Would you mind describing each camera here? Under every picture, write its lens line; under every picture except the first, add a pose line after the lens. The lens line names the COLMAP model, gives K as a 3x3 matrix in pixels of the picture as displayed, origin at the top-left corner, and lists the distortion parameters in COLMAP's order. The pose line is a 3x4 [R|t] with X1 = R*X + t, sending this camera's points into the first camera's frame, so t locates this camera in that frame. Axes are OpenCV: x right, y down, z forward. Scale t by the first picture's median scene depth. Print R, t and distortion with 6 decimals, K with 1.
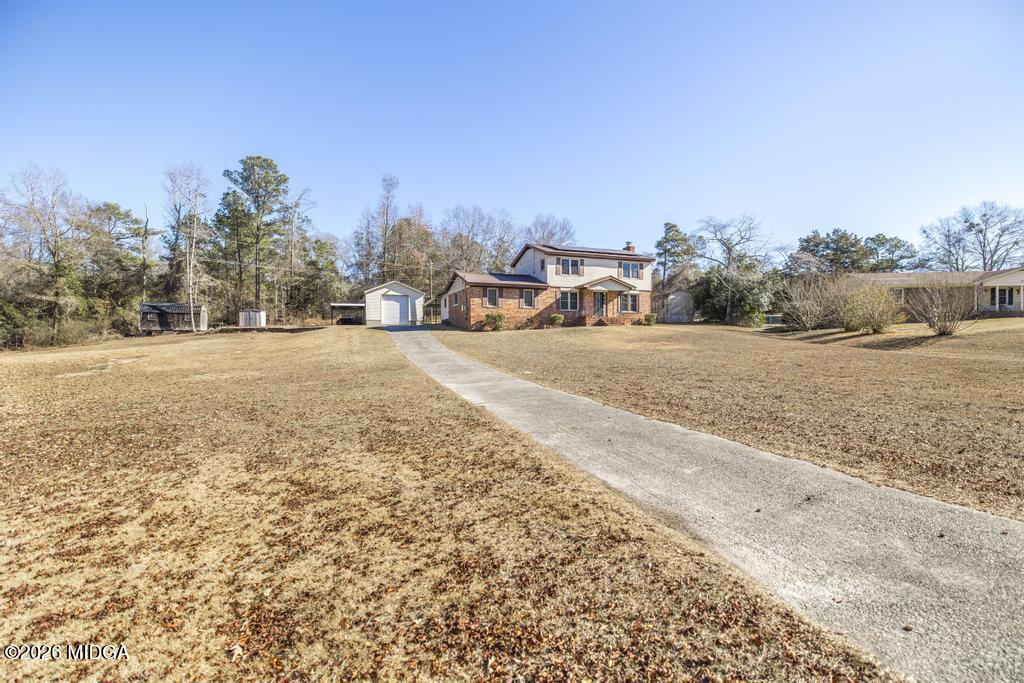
lens RADIAL K [[469.6, 0, 518.6], [0, 469.6, 343.4], [0, 0, 1]] dist [0.002933, 0.000132]
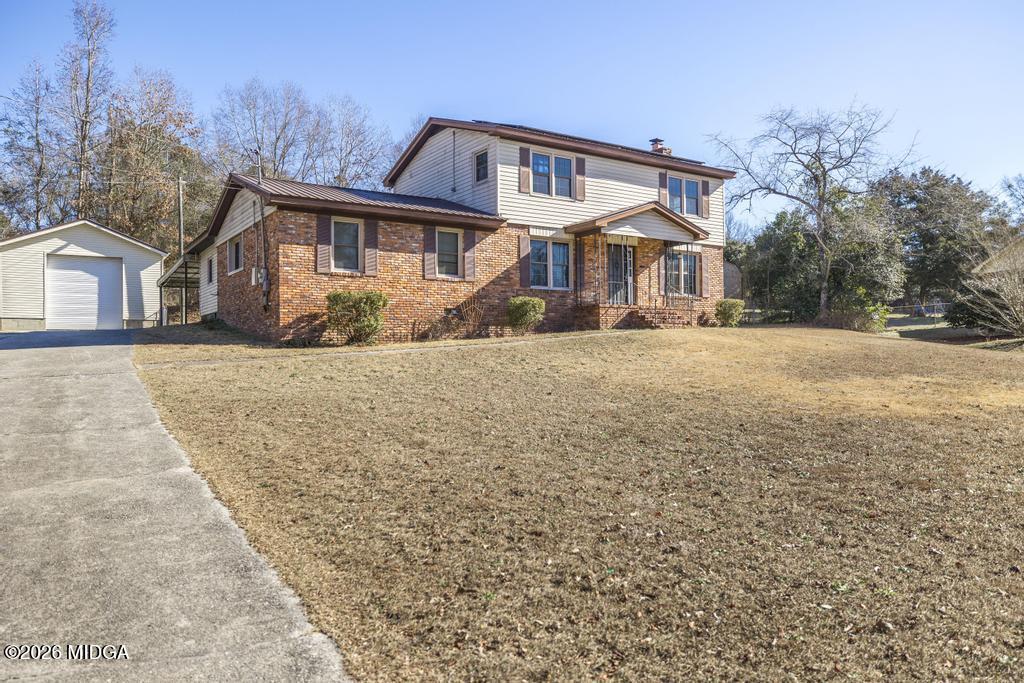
lens RADIAL K [[728.6, 0, 538.0], [0, 728.6, 343.4], [0, 0, 1]] dist [0.003075, 0.006382]
pose [[0.972202, -0.006958, 0.234042, -0.042170], [0.012187, 0.999707, -0.020903, -0.013236], [-0.233828, 0.023174, 0.972002, 0.426884]]
